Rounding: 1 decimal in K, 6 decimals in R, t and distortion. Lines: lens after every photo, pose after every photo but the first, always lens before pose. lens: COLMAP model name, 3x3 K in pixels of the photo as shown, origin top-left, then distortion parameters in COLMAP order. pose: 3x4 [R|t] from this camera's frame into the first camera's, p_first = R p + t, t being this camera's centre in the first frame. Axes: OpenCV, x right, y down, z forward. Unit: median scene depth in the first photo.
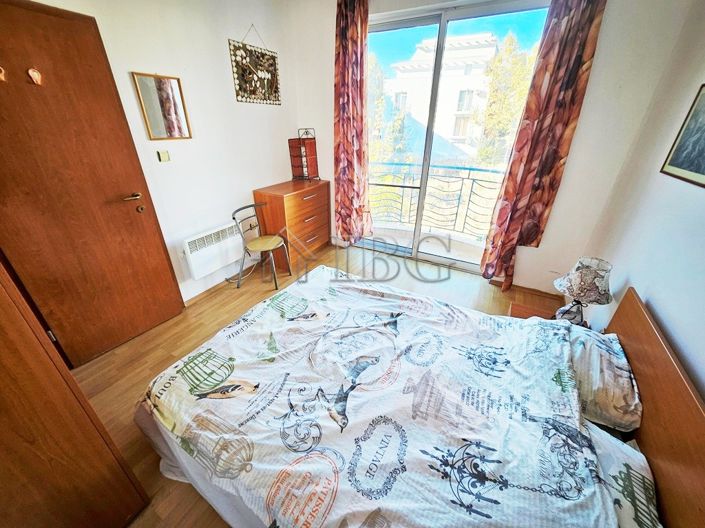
lens RADIAL K [[277.9, 0, 348.9], [0, 277.9, 260.6], [0, 0, 1]] dist [-0.002852, -0.000251]
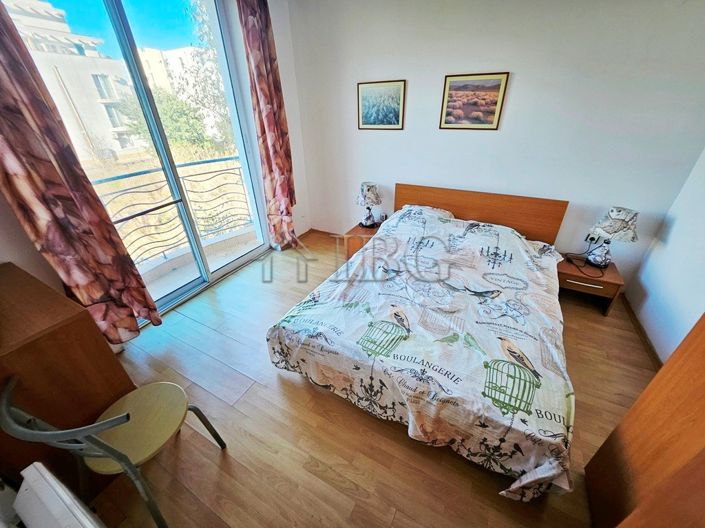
lens RADIAL K [[277.9, 0, 348.9], [0, 277.9, 260.6], [0, 0, 1]] dist [-0.002852, -0.000251]
pose [[-0.007192, -0.502225, 0.864707, -0.736447], [0.478350, 0.757645, 0.444021, -0.382922], [-0.878140, 0.416826, 0.234790, 0.728220]]
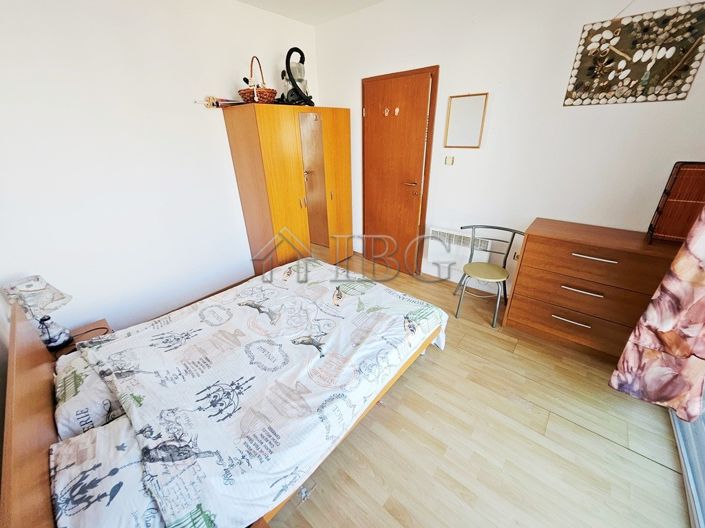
lens RADIAL K [[275.5, 0, 349.7], [0, 275.5, 264.5], [0, 0, 1]] dist [-0.006319, 0.000015]
pose [[-0.198982, 0.419164, -0.885837, 0.728549], [-0.419100, 0.780690, 0.463551, -0.412302], [0.885868, 0.463492, 0.020329, 0.818715]]
